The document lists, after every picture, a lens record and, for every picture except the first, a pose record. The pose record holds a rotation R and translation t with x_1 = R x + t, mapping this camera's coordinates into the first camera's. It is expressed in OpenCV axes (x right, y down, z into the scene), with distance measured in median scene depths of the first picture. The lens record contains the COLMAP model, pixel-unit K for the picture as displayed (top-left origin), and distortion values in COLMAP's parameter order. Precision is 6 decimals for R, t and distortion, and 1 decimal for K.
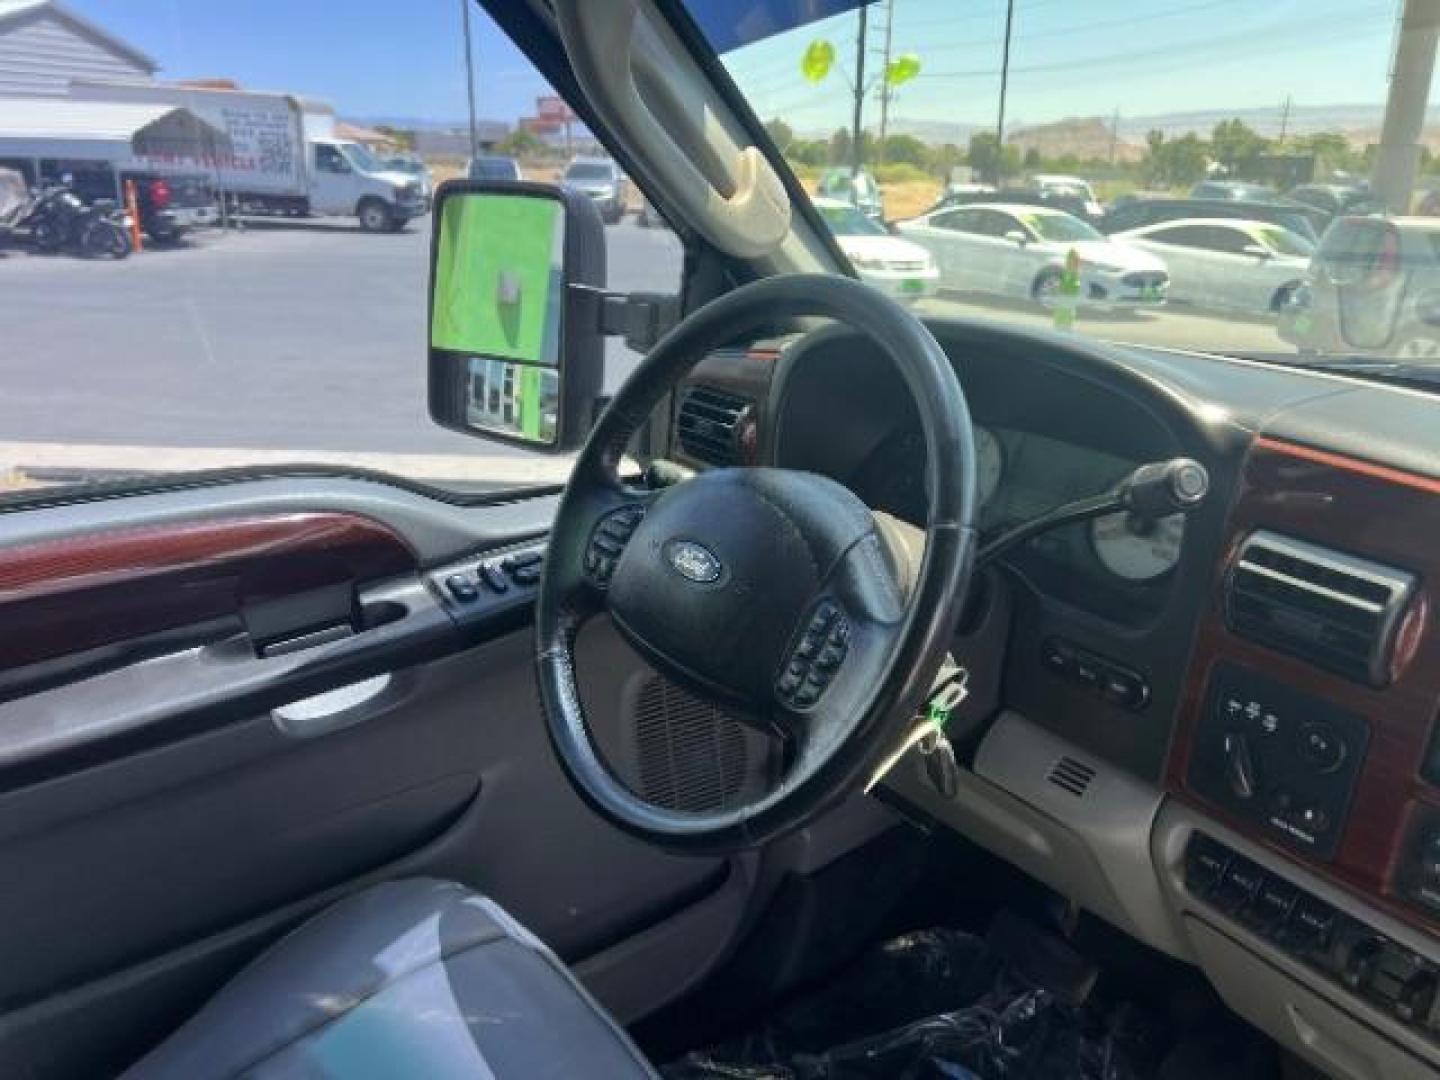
lens RADIAL K [[1088.7, 0, 716.9], [0, 1088.7, 536.0], [0, 0, 1]] dist [0.047058, -0.055569]
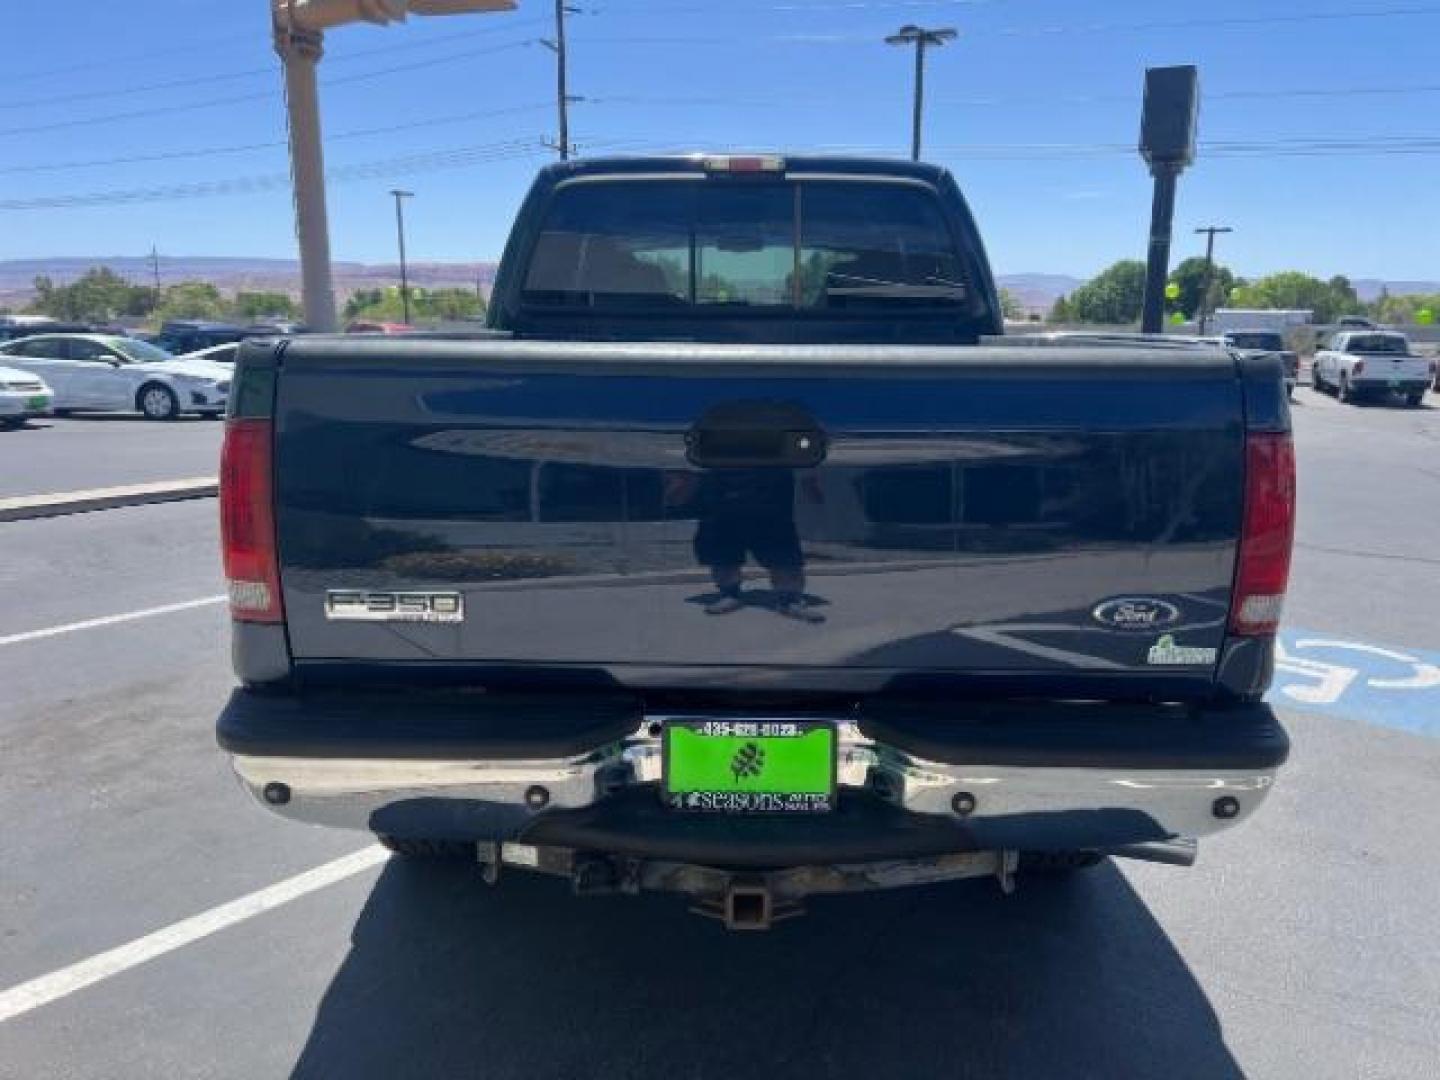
lens RADIAL K [[1088.7, 0, 722.6], [0, 1088.7, 544.7], [0, 0, 1]] dist [0.047058, -0.055569]
pose [[0.601626, -0.172268, 0.779981, -0.174661], [0.262052, 0.964991, 0.010999, 0.046884], [-0.754570, 0.197778, 0.625706, -0.115799]]
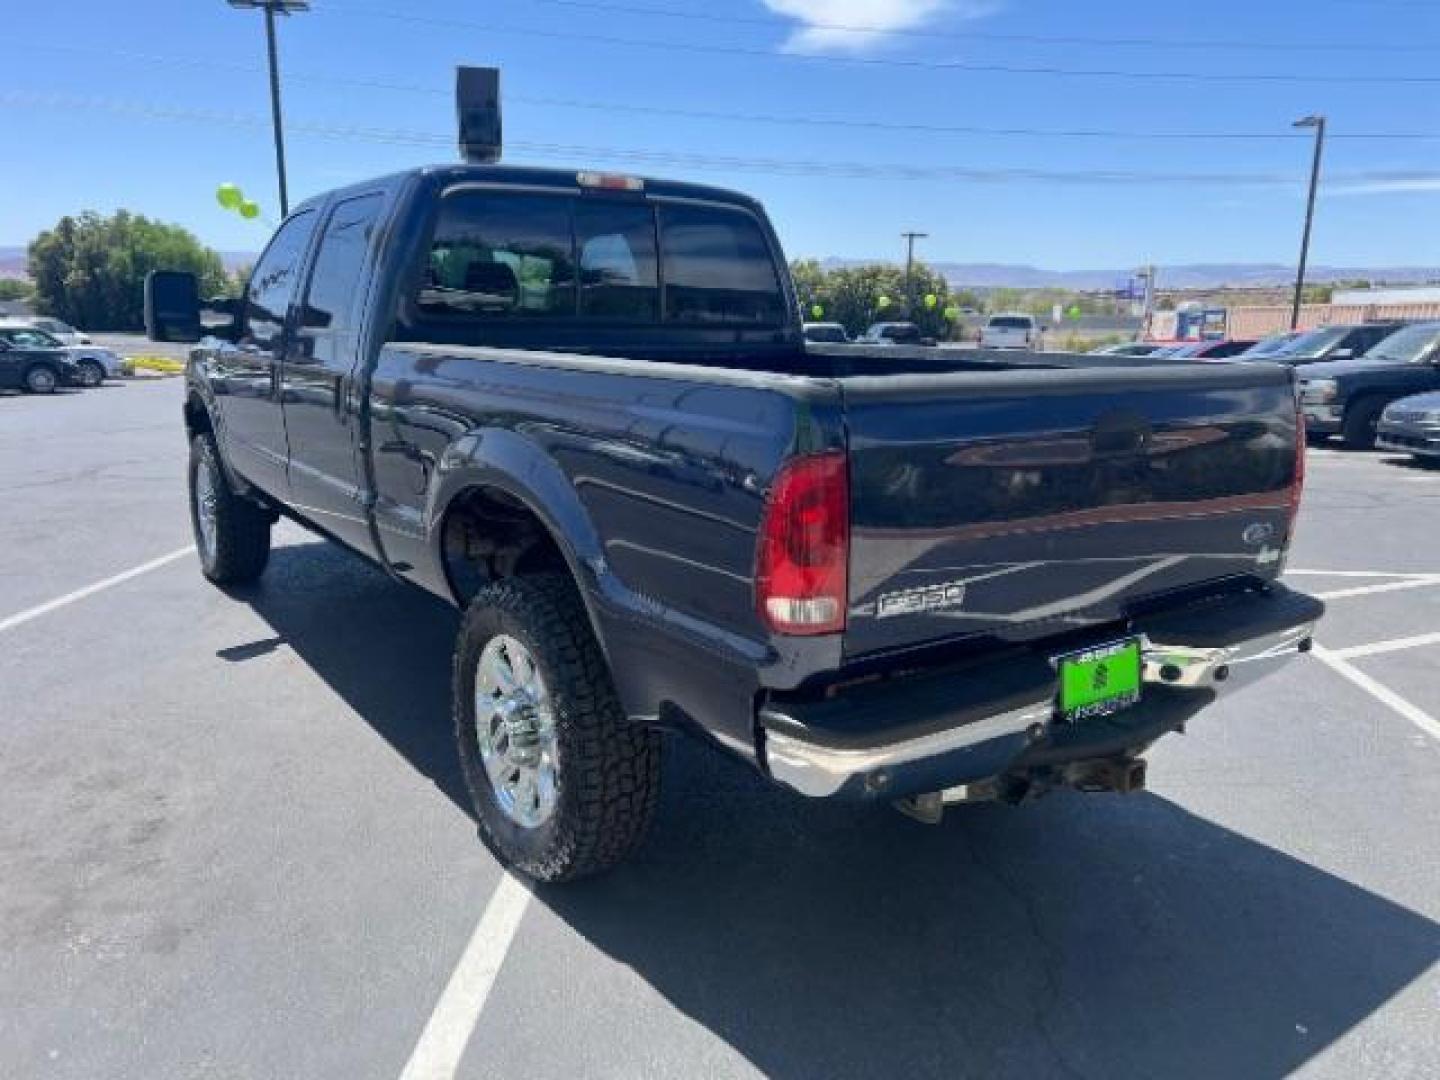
lens RADIAL K [[1088.7, 0, 720.8], [0, 1088.7, 537.4], [0, 0, 1]] dist [0.047058, -0.055569]
pose [[0.012489, -0.219639, 0.975501, -0.214819], [0.309983, 0.928365, 0.205058, 0.018339], [-0.950660, 0.299828, 0.079679, -0.044590]]
